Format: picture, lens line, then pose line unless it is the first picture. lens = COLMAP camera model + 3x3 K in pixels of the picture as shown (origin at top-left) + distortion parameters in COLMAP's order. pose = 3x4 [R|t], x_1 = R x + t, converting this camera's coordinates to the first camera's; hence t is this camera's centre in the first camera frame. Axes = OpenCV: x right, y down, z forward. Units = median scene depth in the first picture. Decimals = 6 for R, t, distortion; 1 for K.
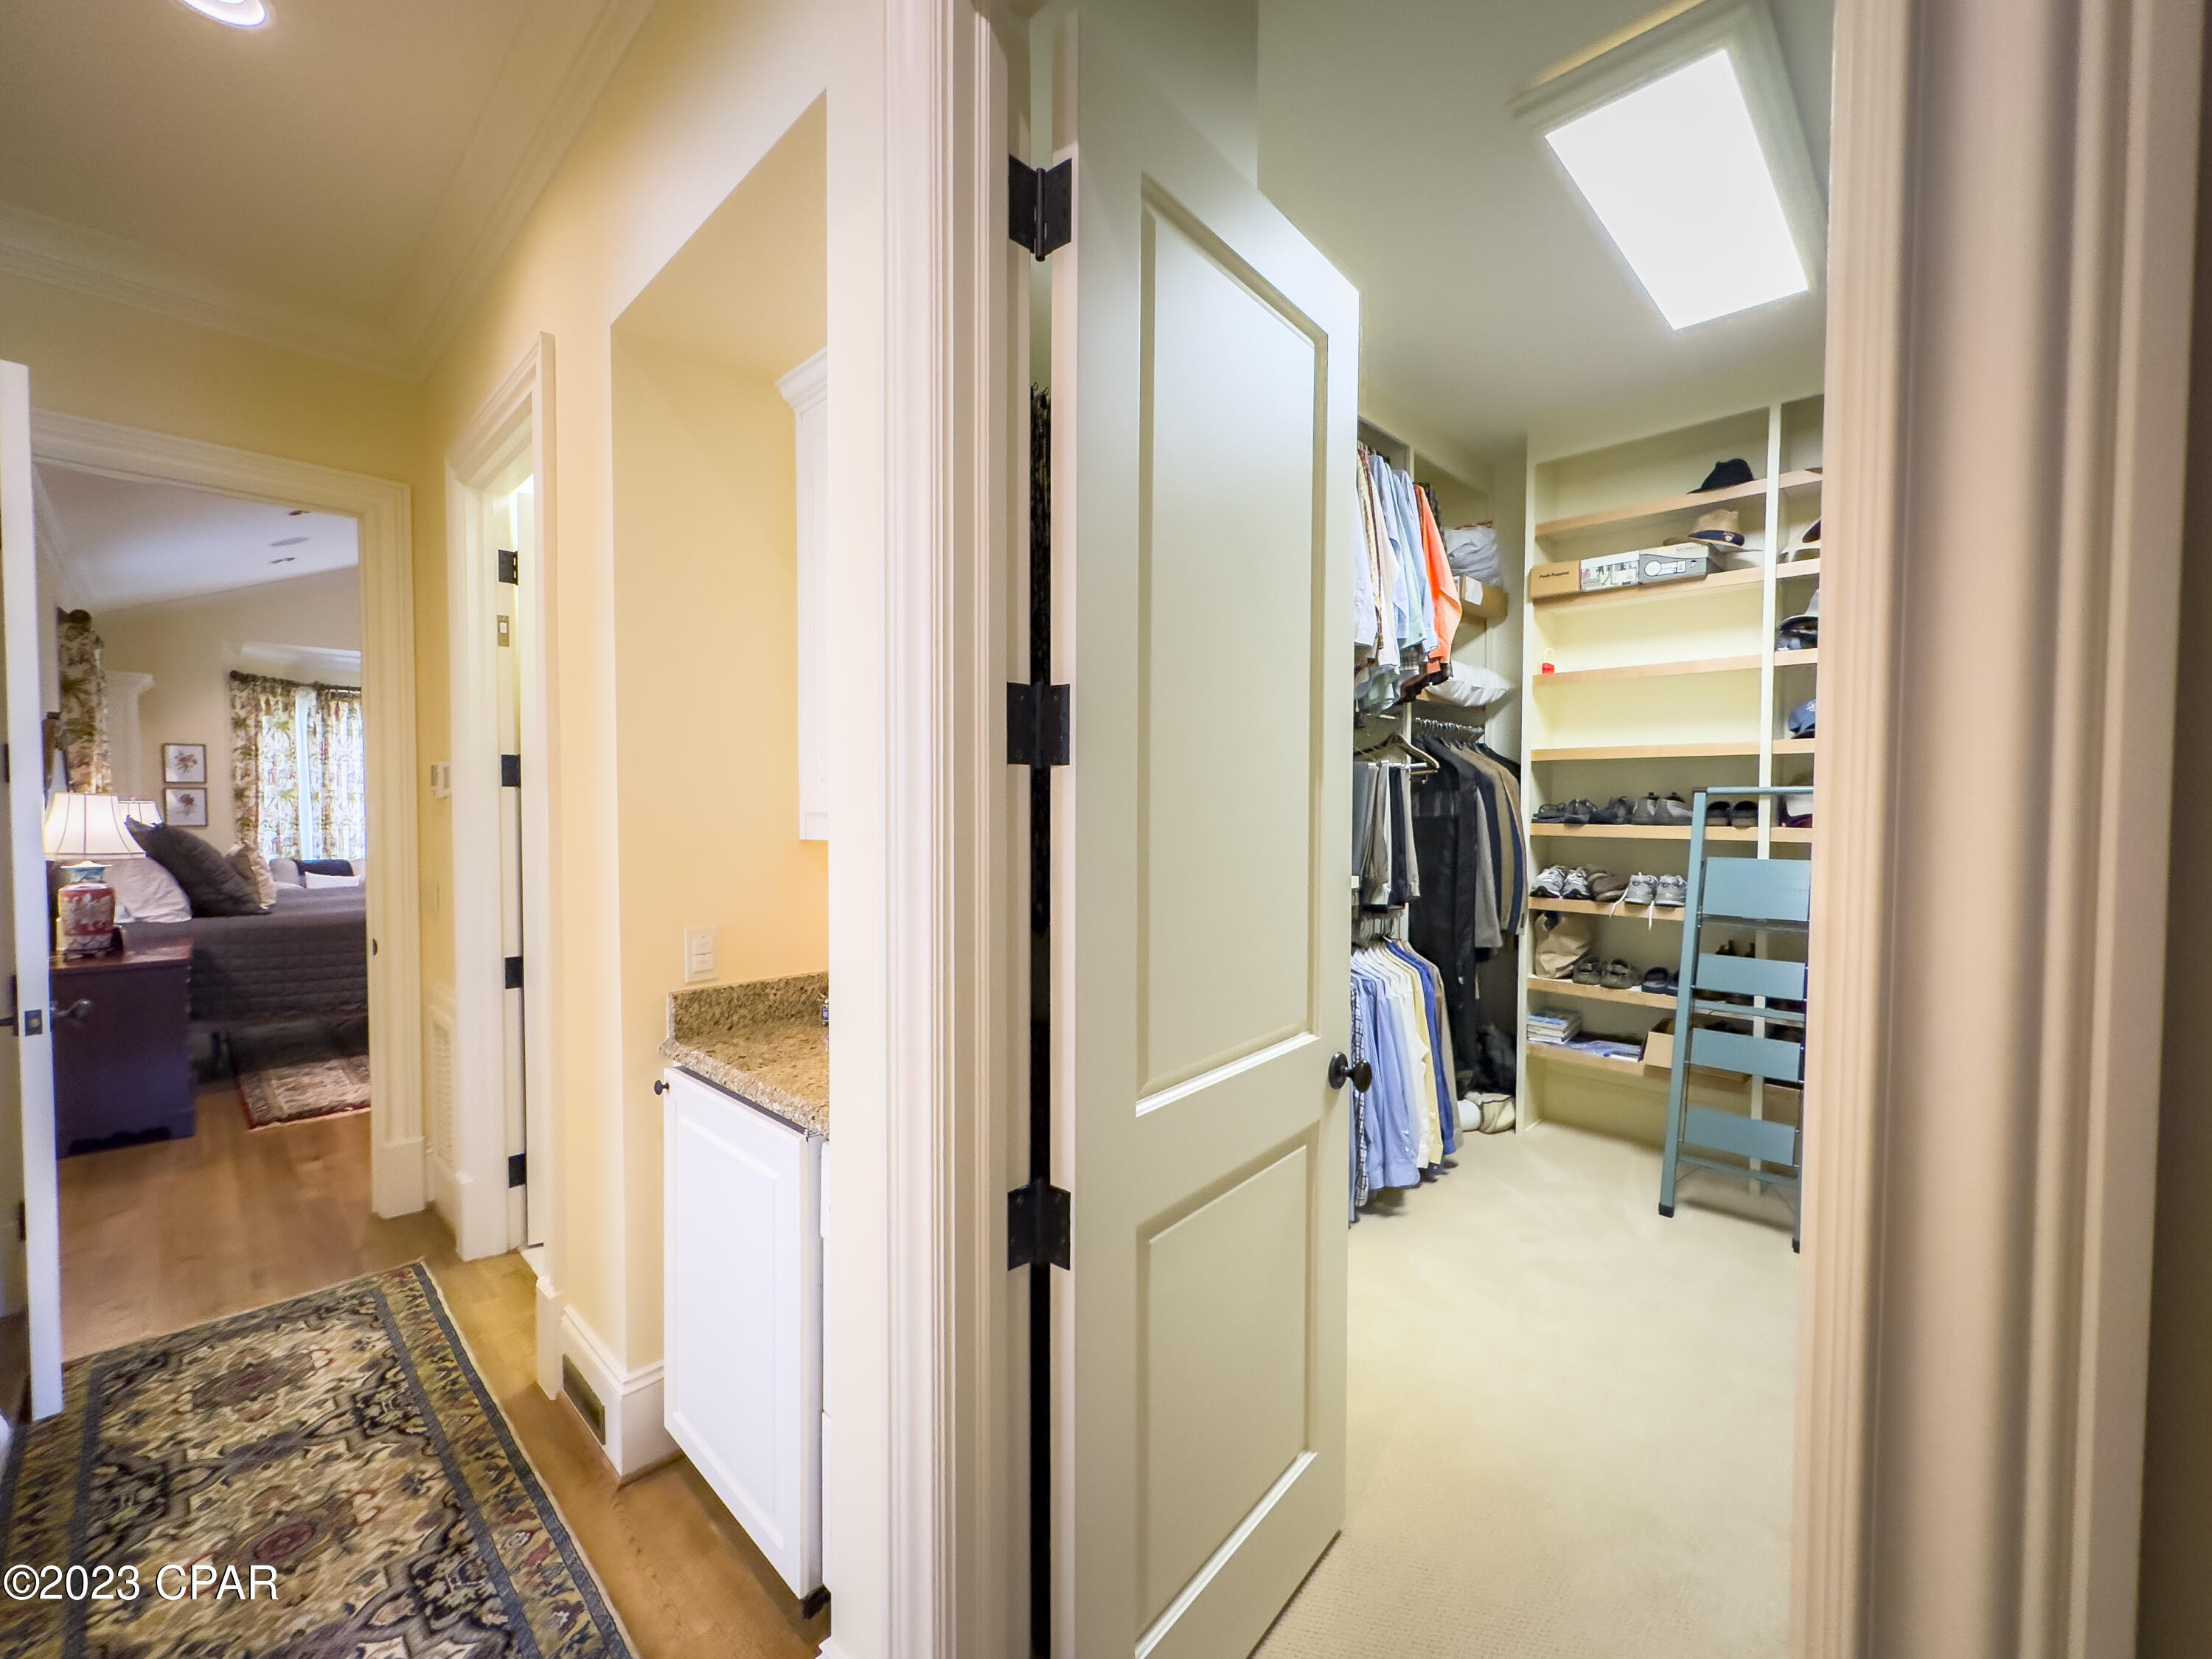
lens RADIAL K [[890.3, 0, 1106.1], [0, 890.3, 827.9], [0, 0, 1]] dist [-0.002441, -0.000017]
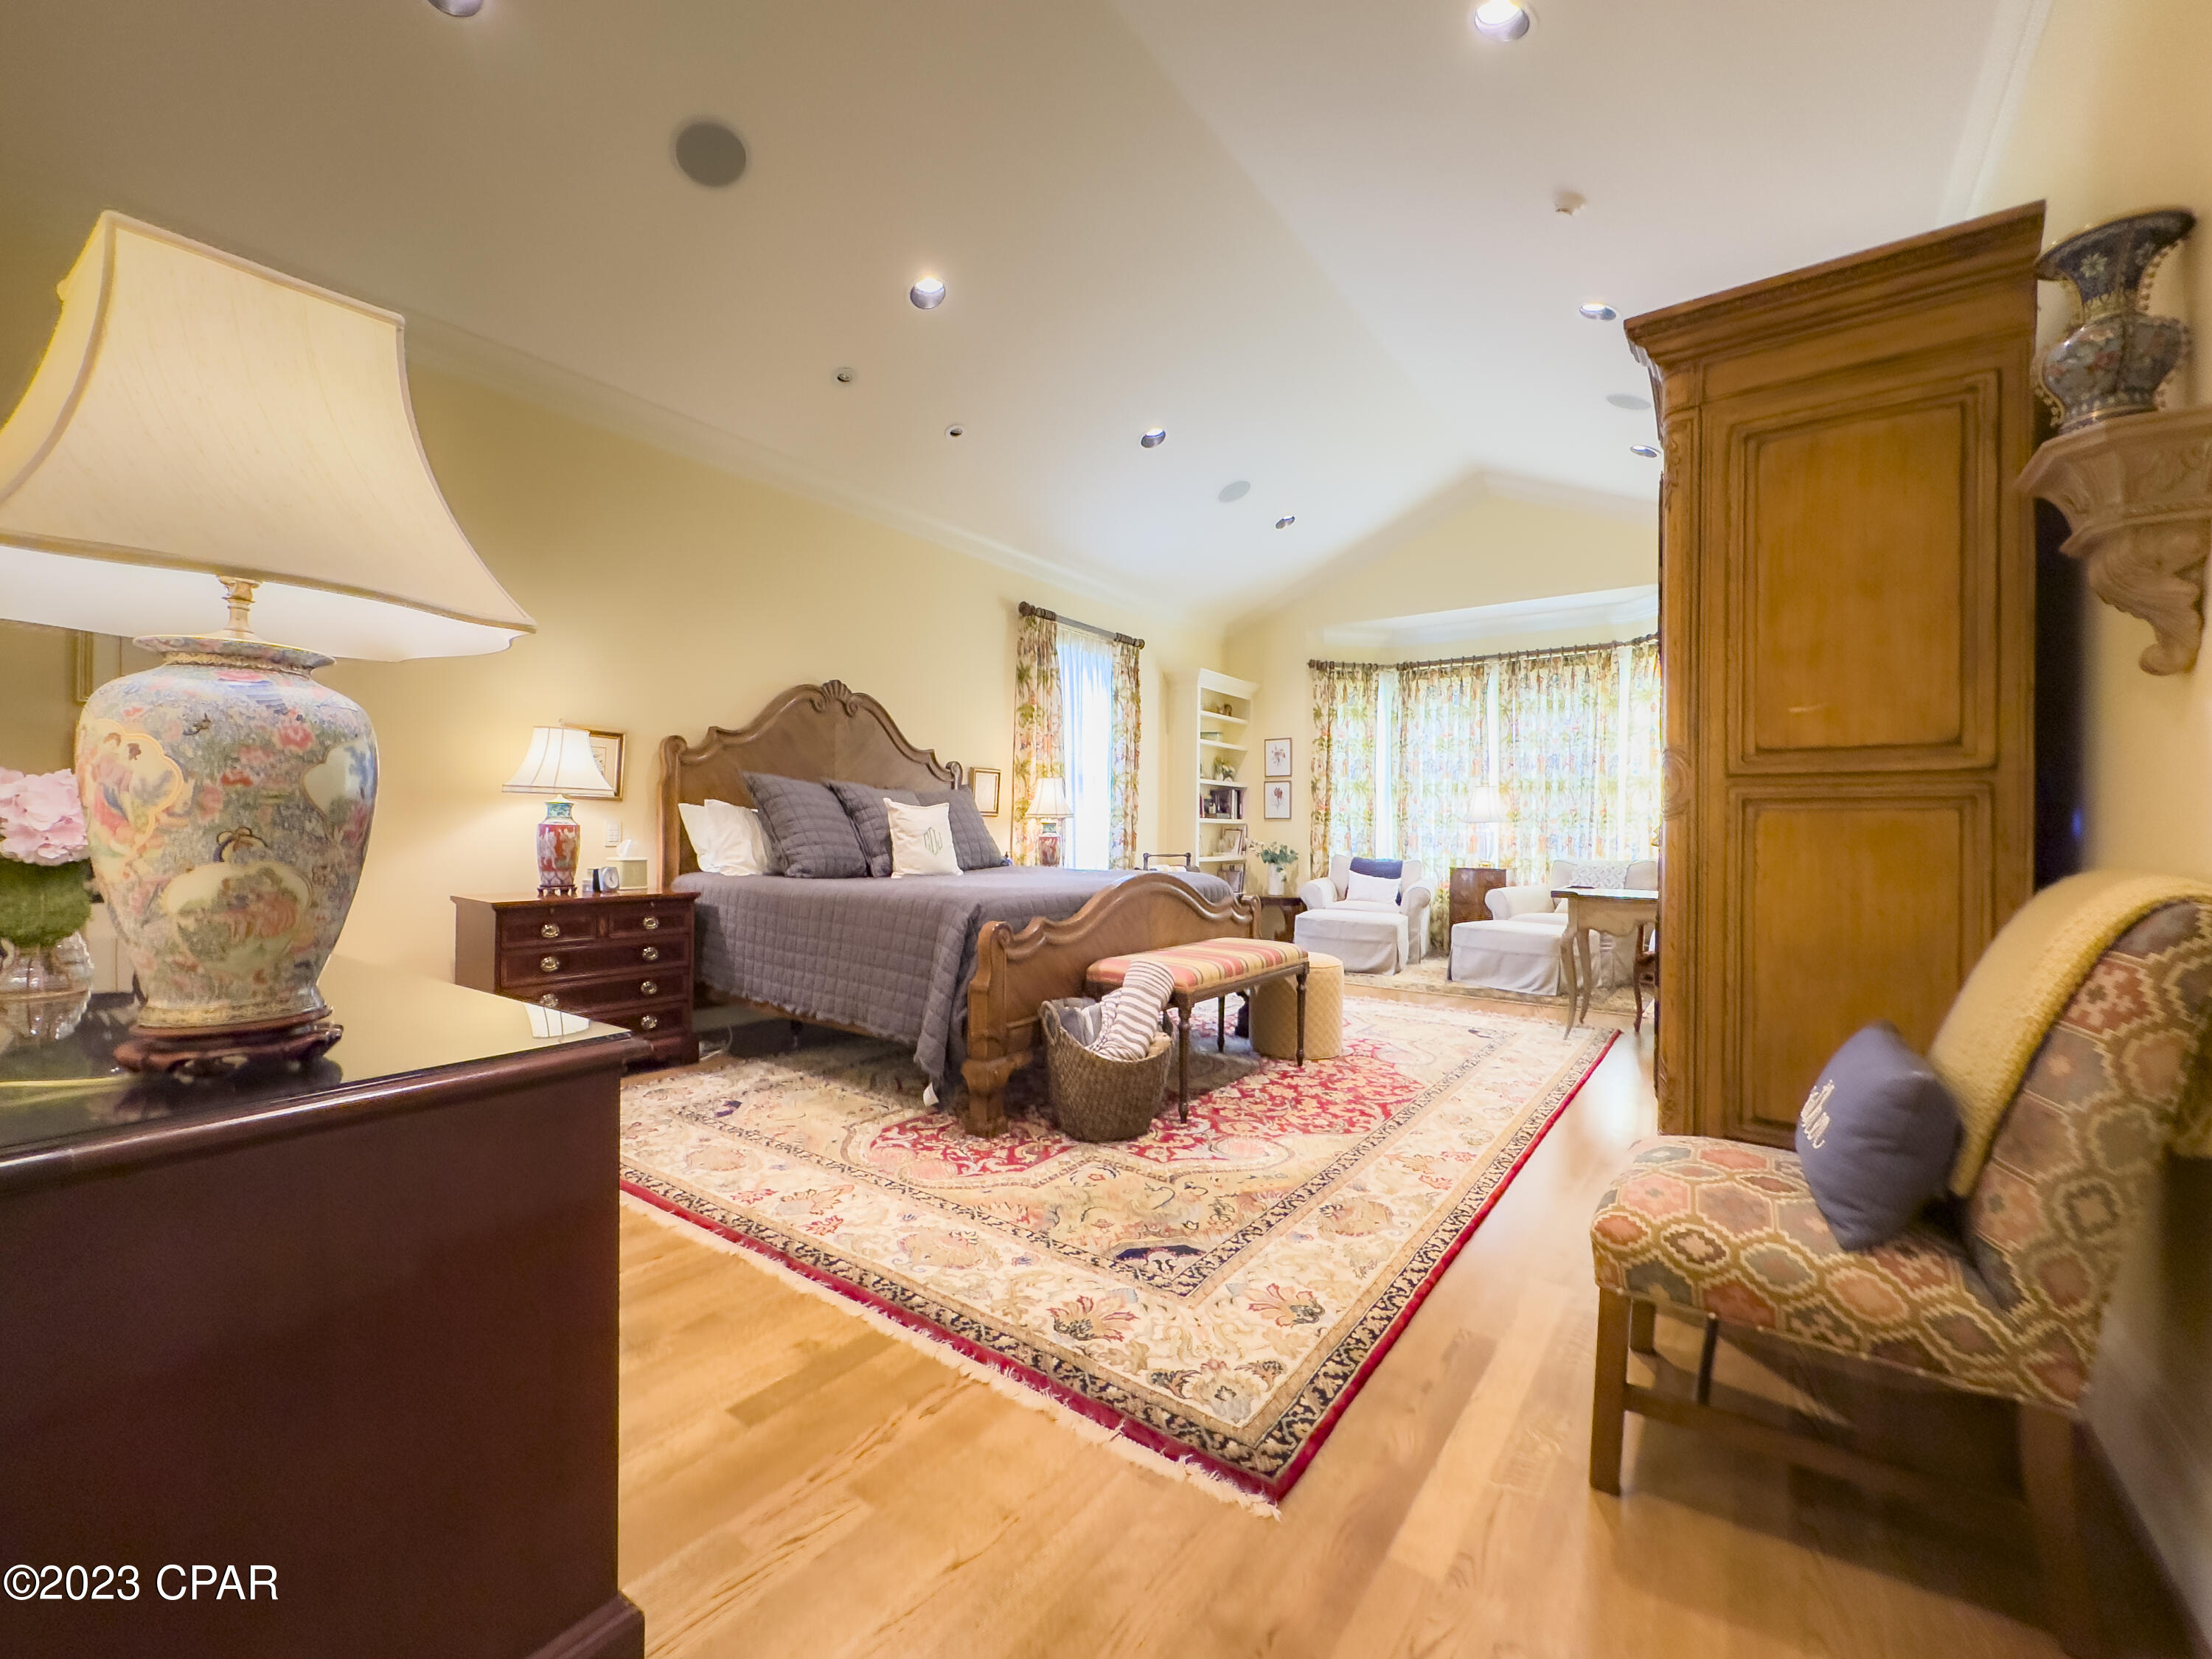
lens RADIAL K [[890.3, 0, 1109.7], [0, 890.3, 832.1], [0, 0, 1]] dist [-0.002441, -0.000017]
pose [[0.136819, -0.002985, -0.990592, -0.044280], [-0.037161, 0.999276, -0.008144, 0.027074], [0.989899, 0.037925, 0.136609, 0.628324]]
